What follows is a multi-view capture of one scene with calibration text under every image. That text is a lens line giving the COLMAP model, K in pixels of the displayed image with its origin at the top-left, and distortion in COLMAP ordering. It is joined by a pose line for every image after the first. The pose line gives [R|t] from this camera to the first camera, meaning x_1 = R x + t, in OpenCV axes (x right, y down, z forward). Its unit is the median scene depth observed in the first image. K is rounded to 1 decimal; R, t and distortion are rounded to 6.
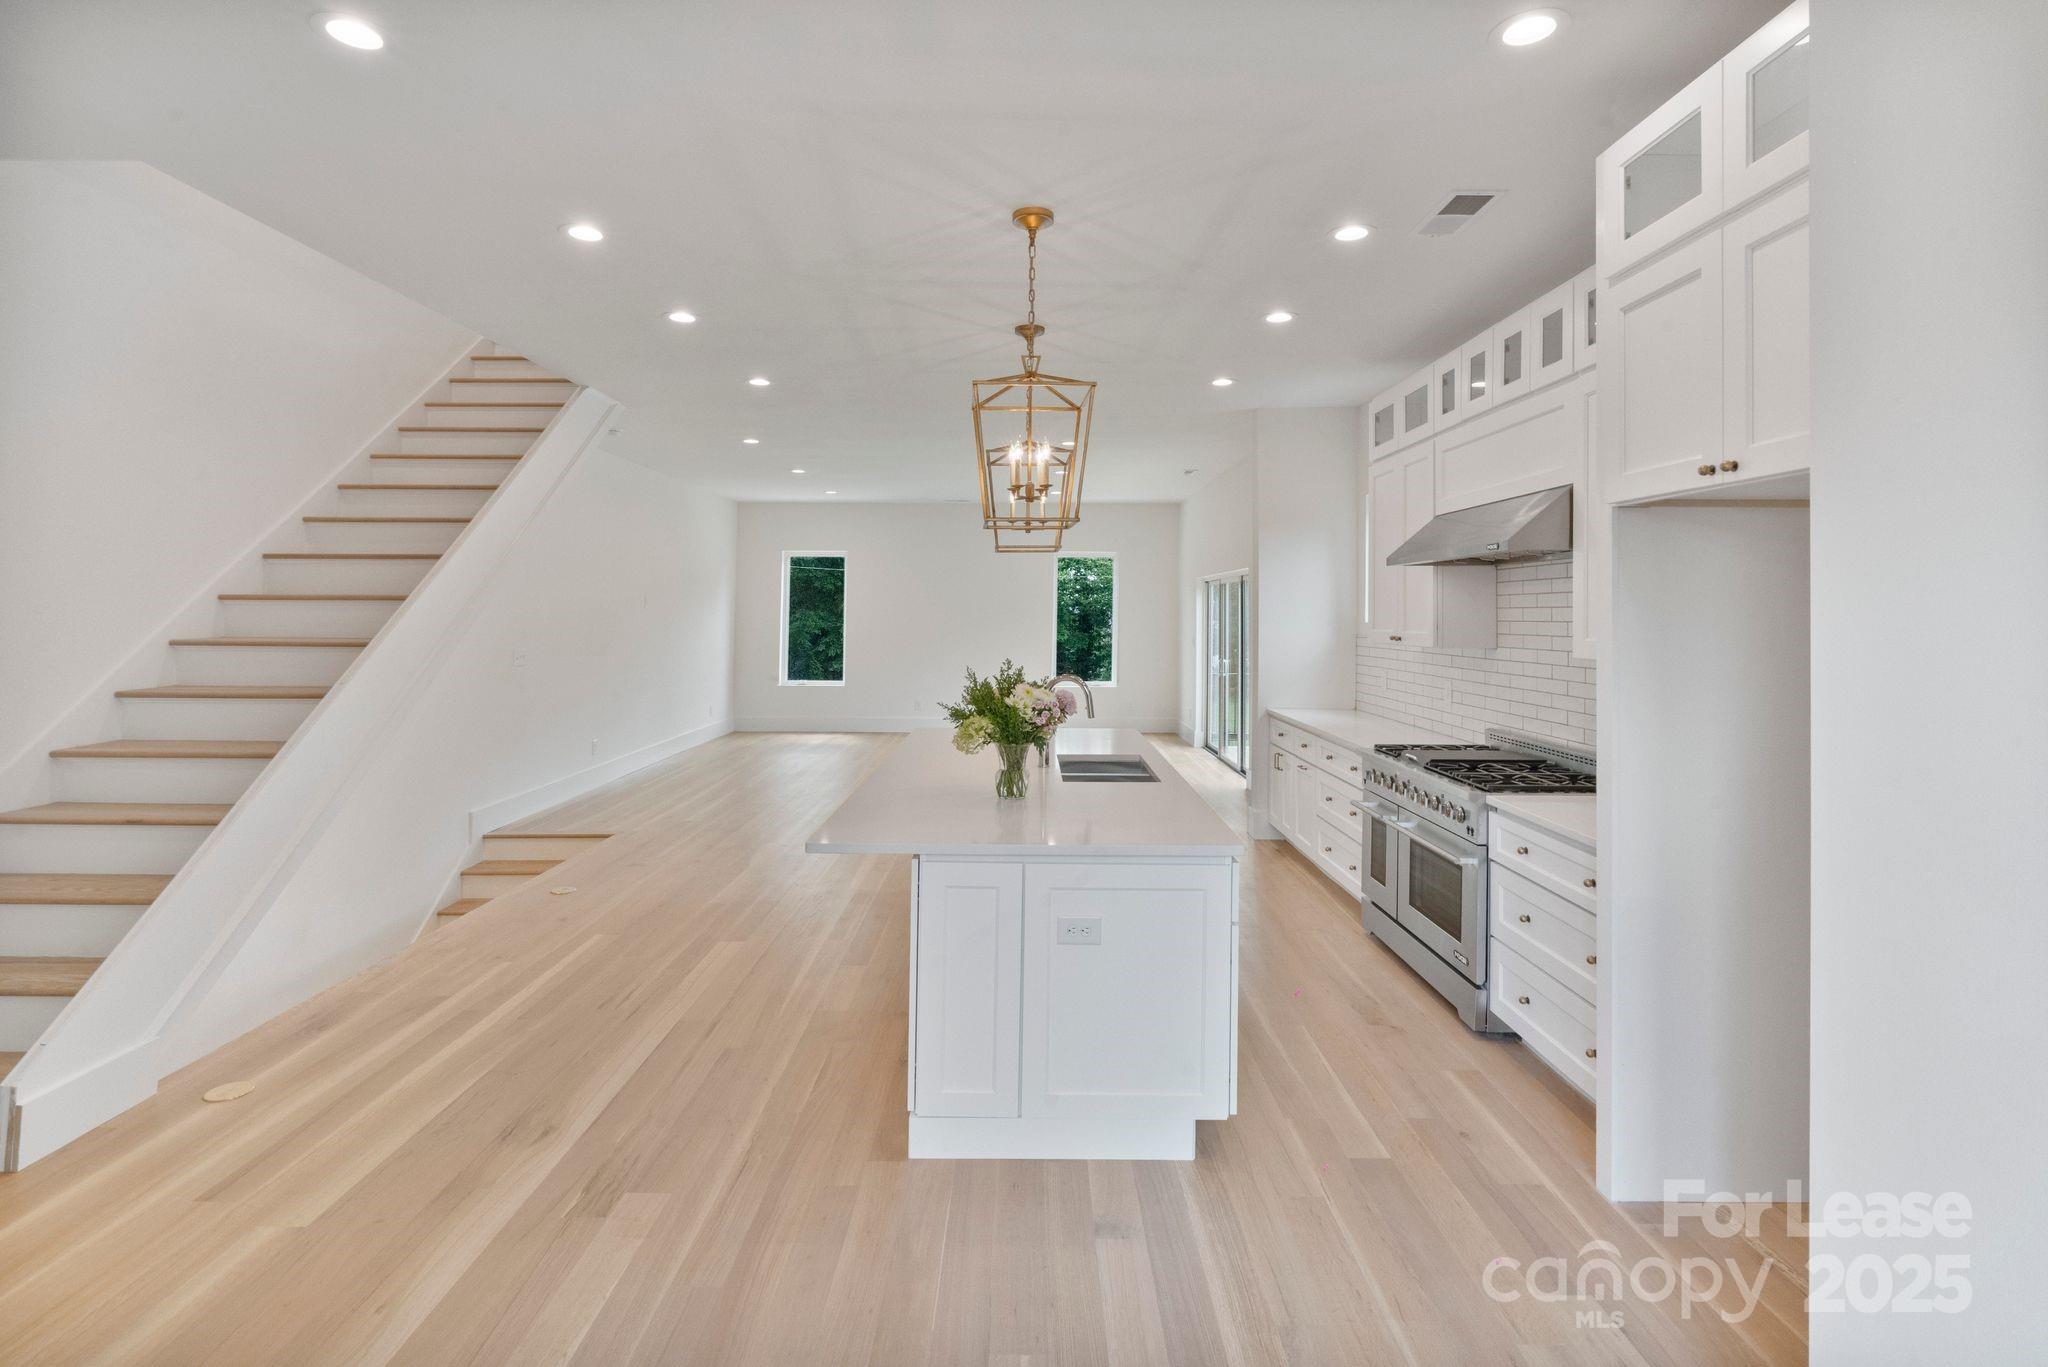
lens RADIAL K [[996.7, 0, 961.7], [0, 996.7, 598.8], [0, 0, 1]] dist [0.000207, 0.000593]
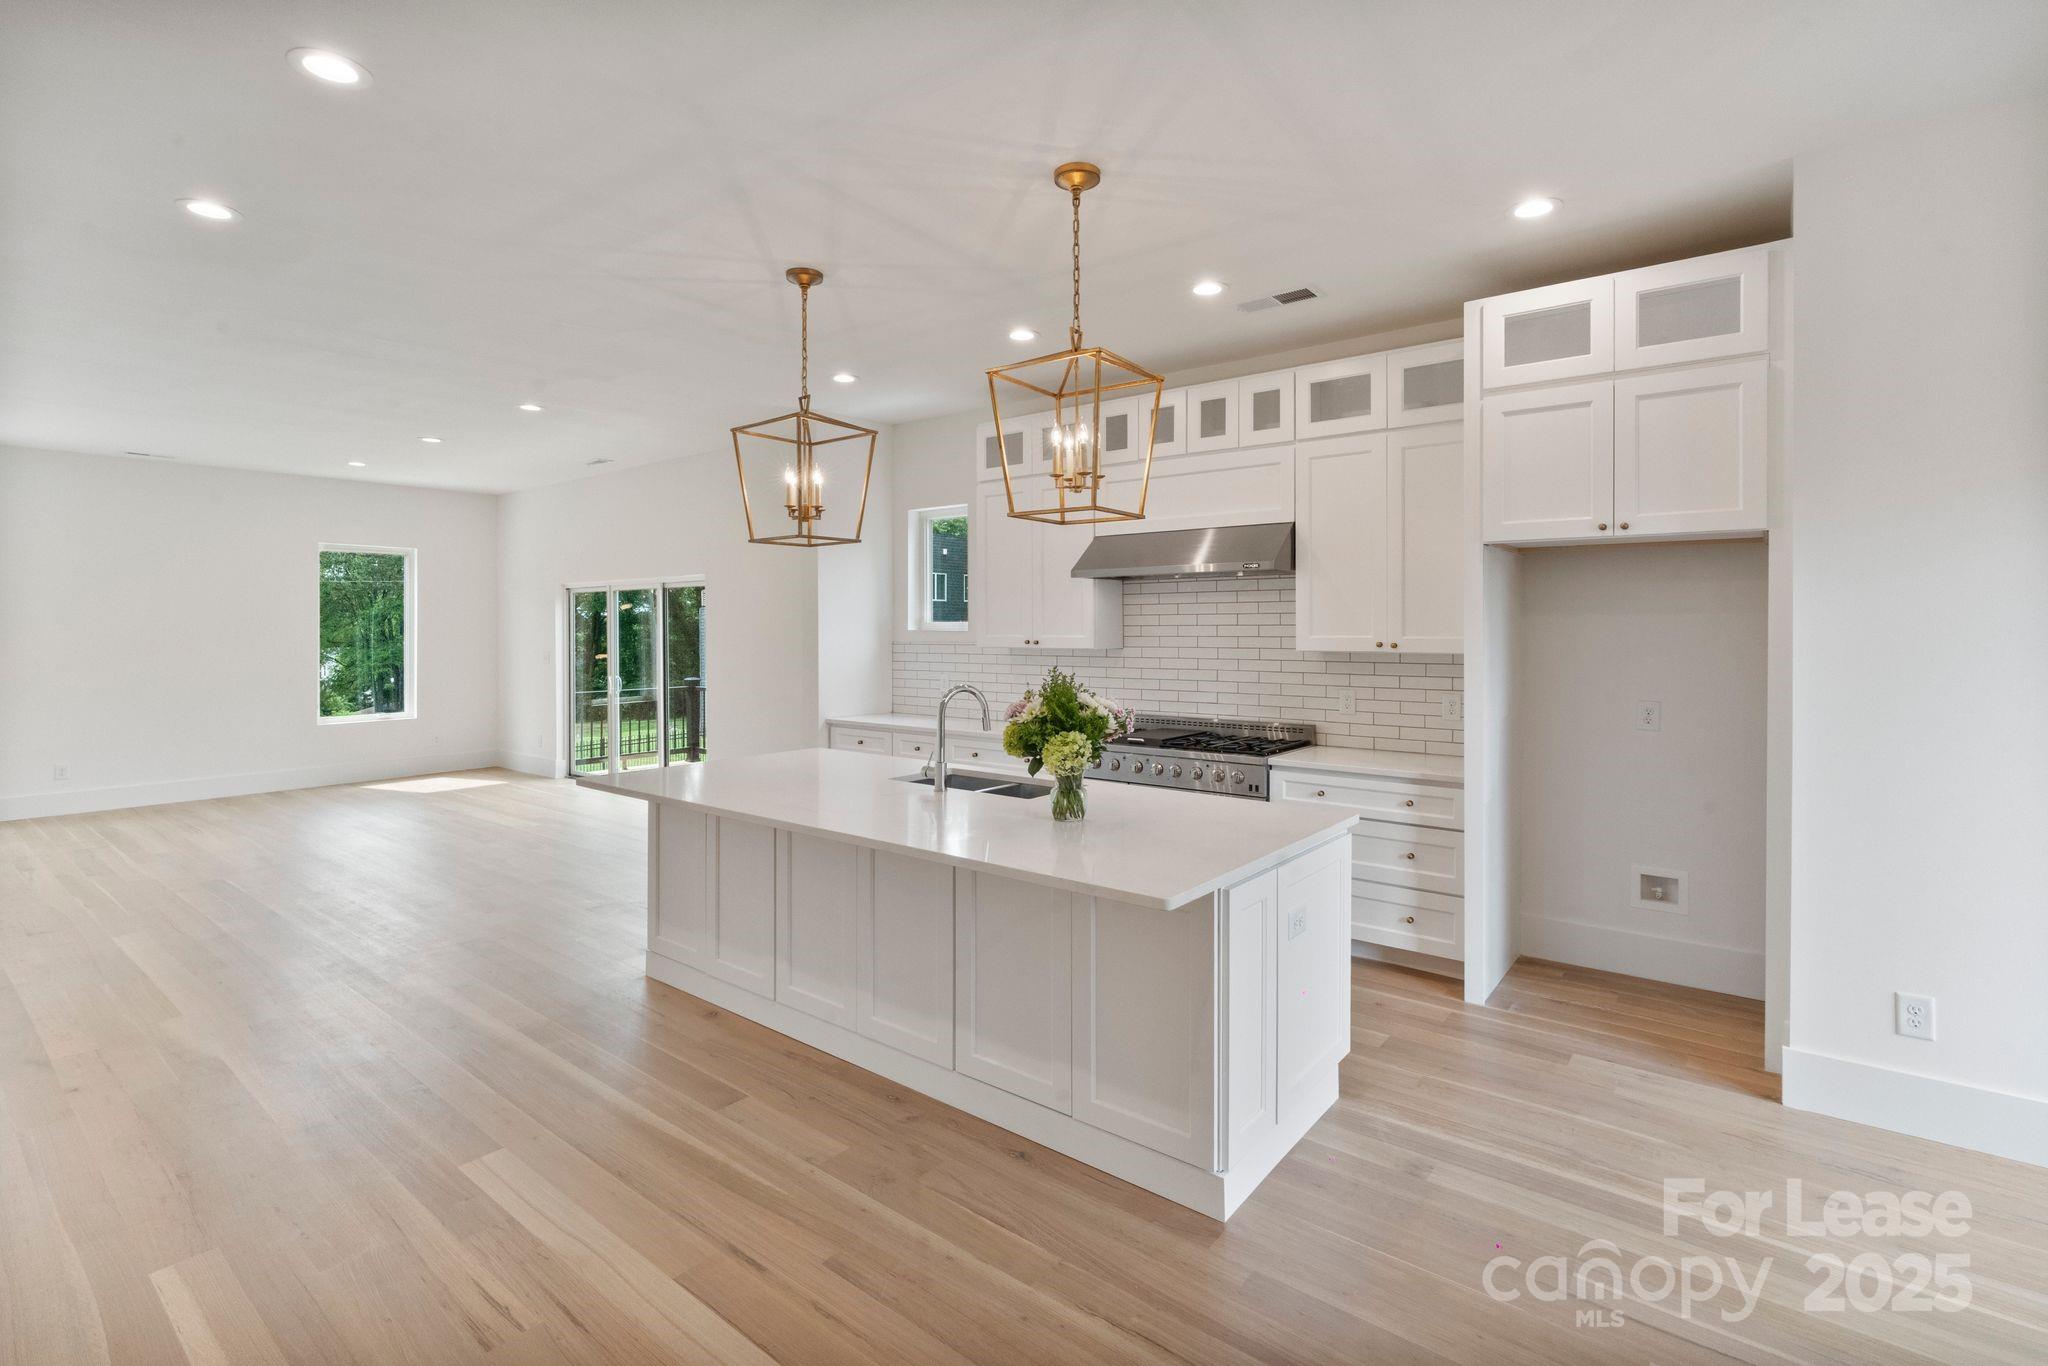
lens RADIAL K [[972.0, 0, 1037.4], [0, 972.0, 646.2], [0, 0, 1]] dist [-0.002684, -0.000296]
pose [[0.579443, -0.020009, 0.814767, -0.578103], [-0.007134, 0.999536, 0.029620, 0.013927], [-0.814982, -0.022976, 0.579031, 0.440555]]
